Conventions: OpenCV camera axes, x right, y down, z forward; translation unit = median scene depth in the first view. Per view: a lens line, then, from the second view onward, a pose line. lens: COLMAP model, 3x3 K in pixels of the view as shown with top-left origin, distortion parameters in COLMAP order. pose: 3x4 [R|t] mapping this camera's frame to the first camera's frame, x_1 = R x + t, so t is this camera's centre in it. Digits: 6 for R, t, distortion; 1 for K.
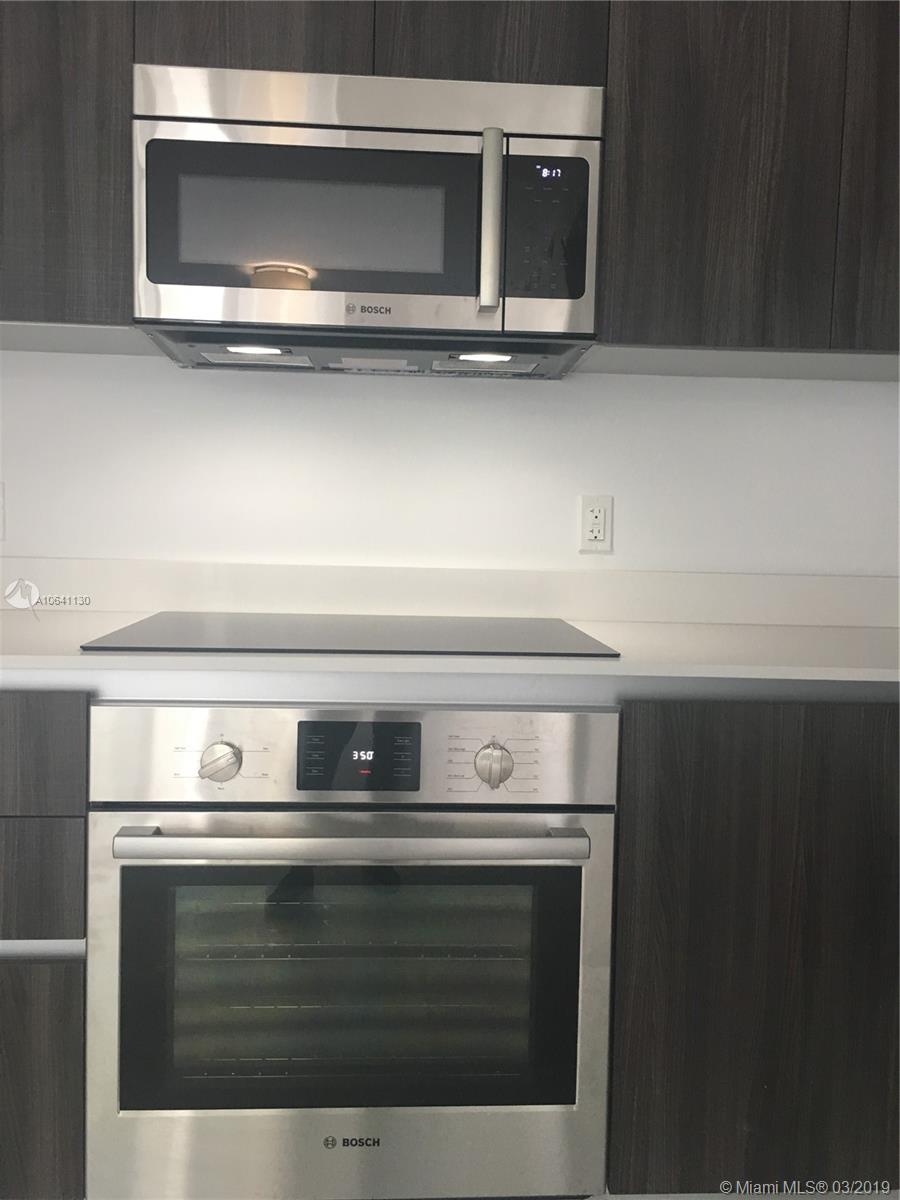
lens RADIAL K [[1021.0, 0, 447.3], [0, 1021.0, 583.1], [0, 0, 1]] dist [0.048846, -0.046604]
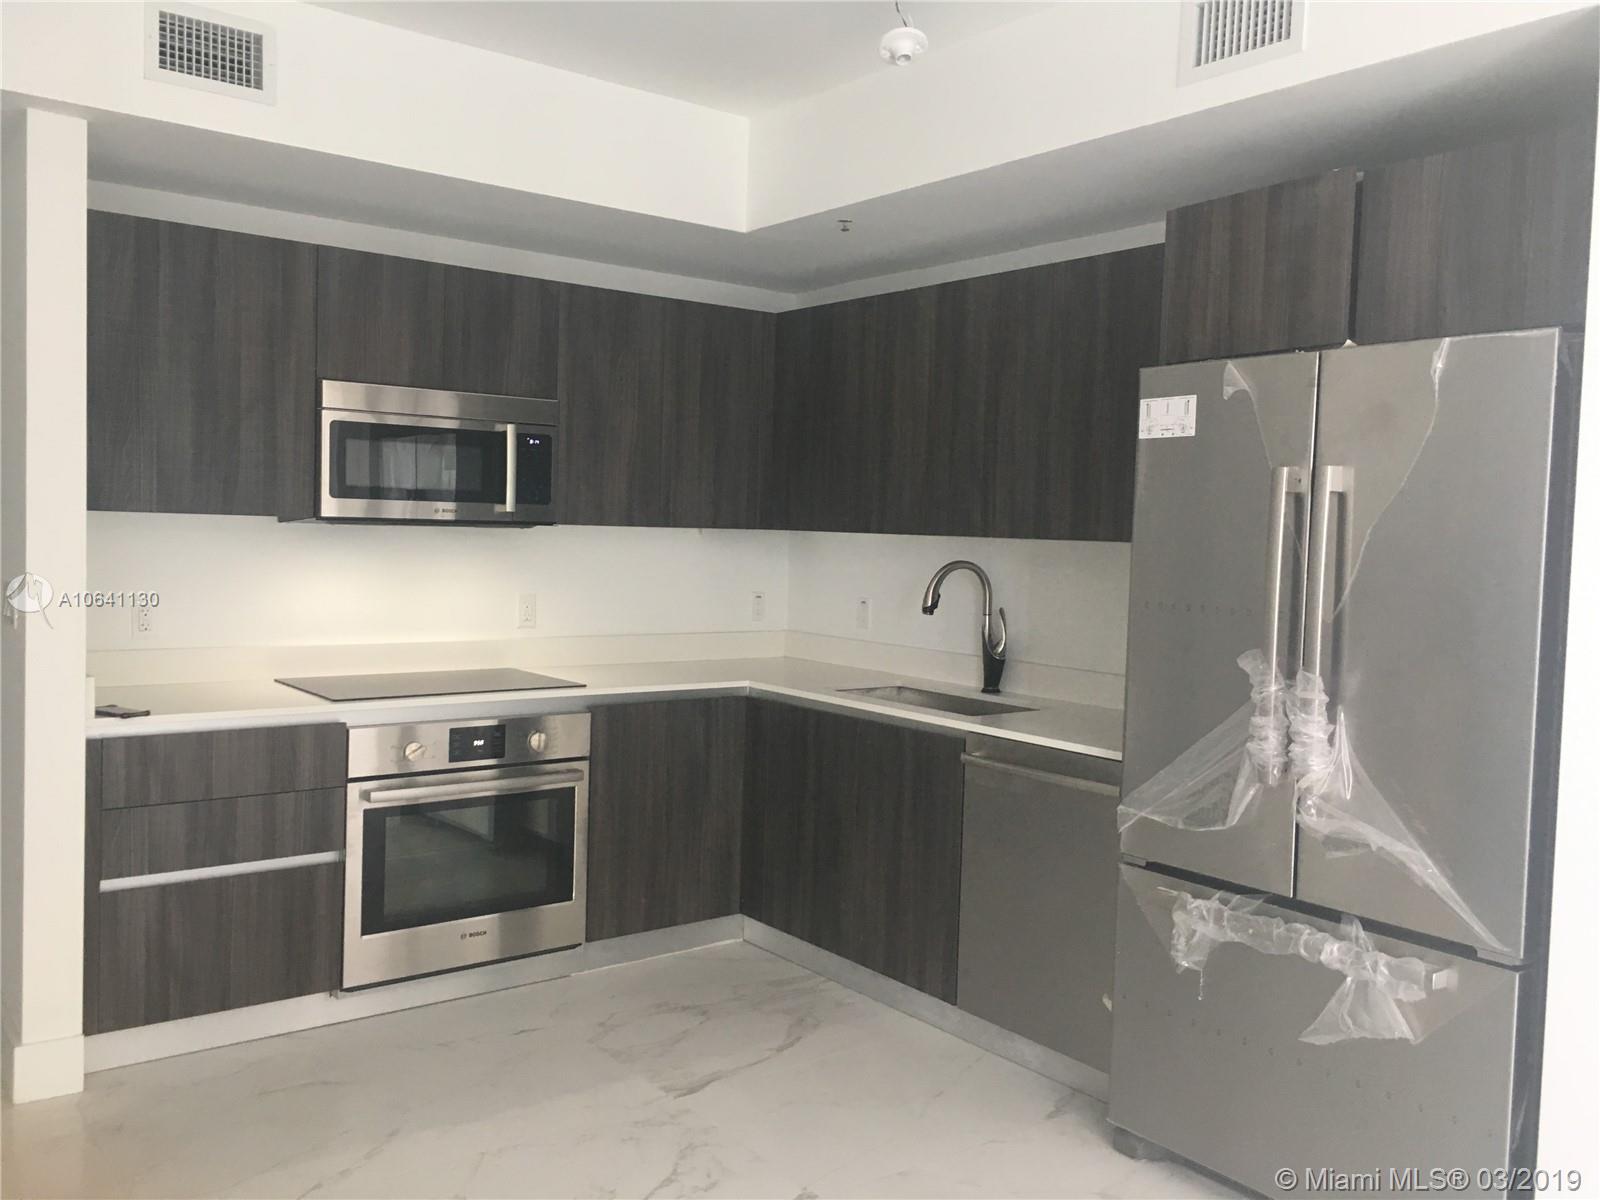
lens RADIAL K [[1361.3, 0, 788.6], [0, 1361.3, 587.6], [0, 0, 1]] dist [0.048846, -0.046604]
pose [[0.830558, -0.025986, 0.556325, -1.056024], [0.026829, 0.999618, 0.006639, -0.140562], [-0.556285, 0.009412, 0.830938, -1.582863]]
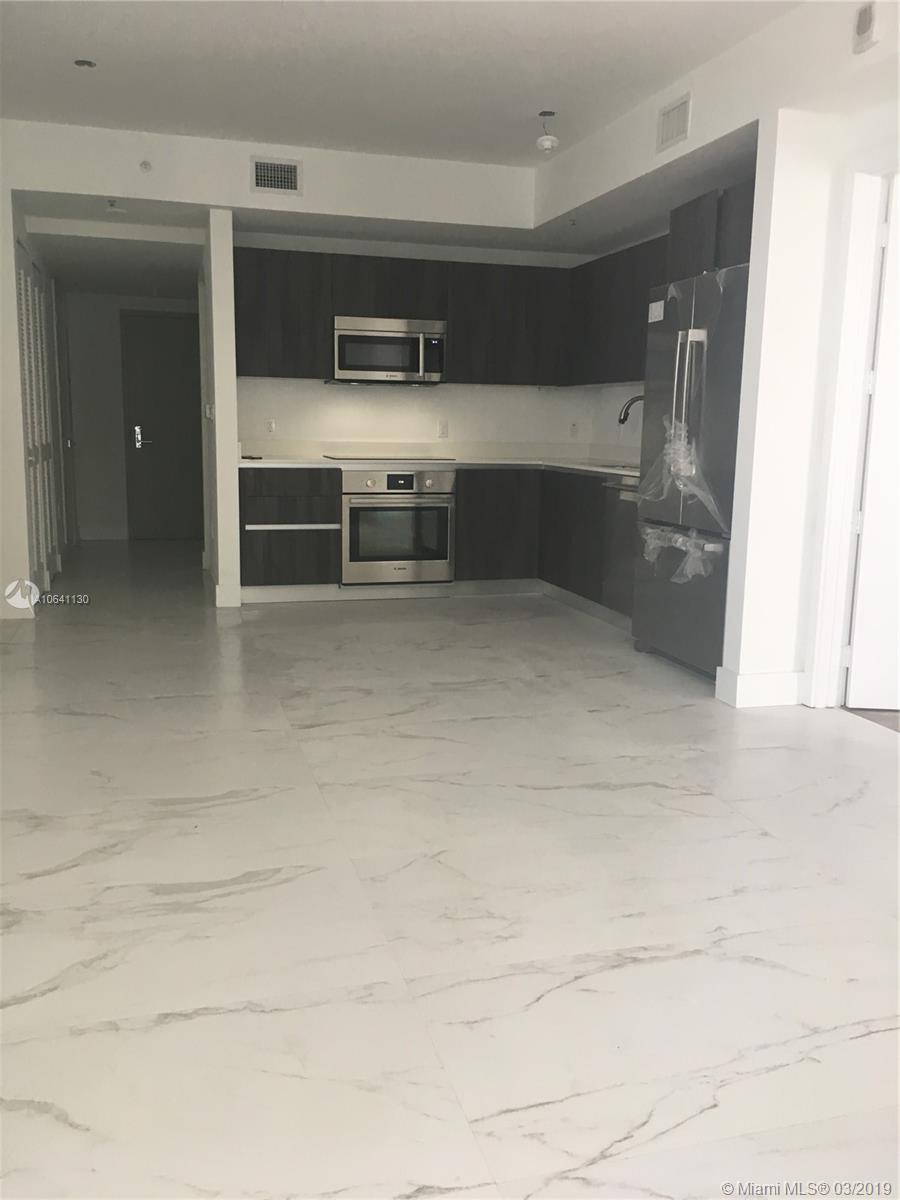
lens RADIAL K [[1021.0, 0, 453.0], [0, 1021.0, 596.9], [0, 0, 1]] dist [0.048846, -0.046604]
pose [[0.973797, -0.046503, 0.222612, -0.867168], [0.021892, 0.993493, 0.111772, 0.169888], [-0.226361, -0.103970, 0.968479, -3.393084]]
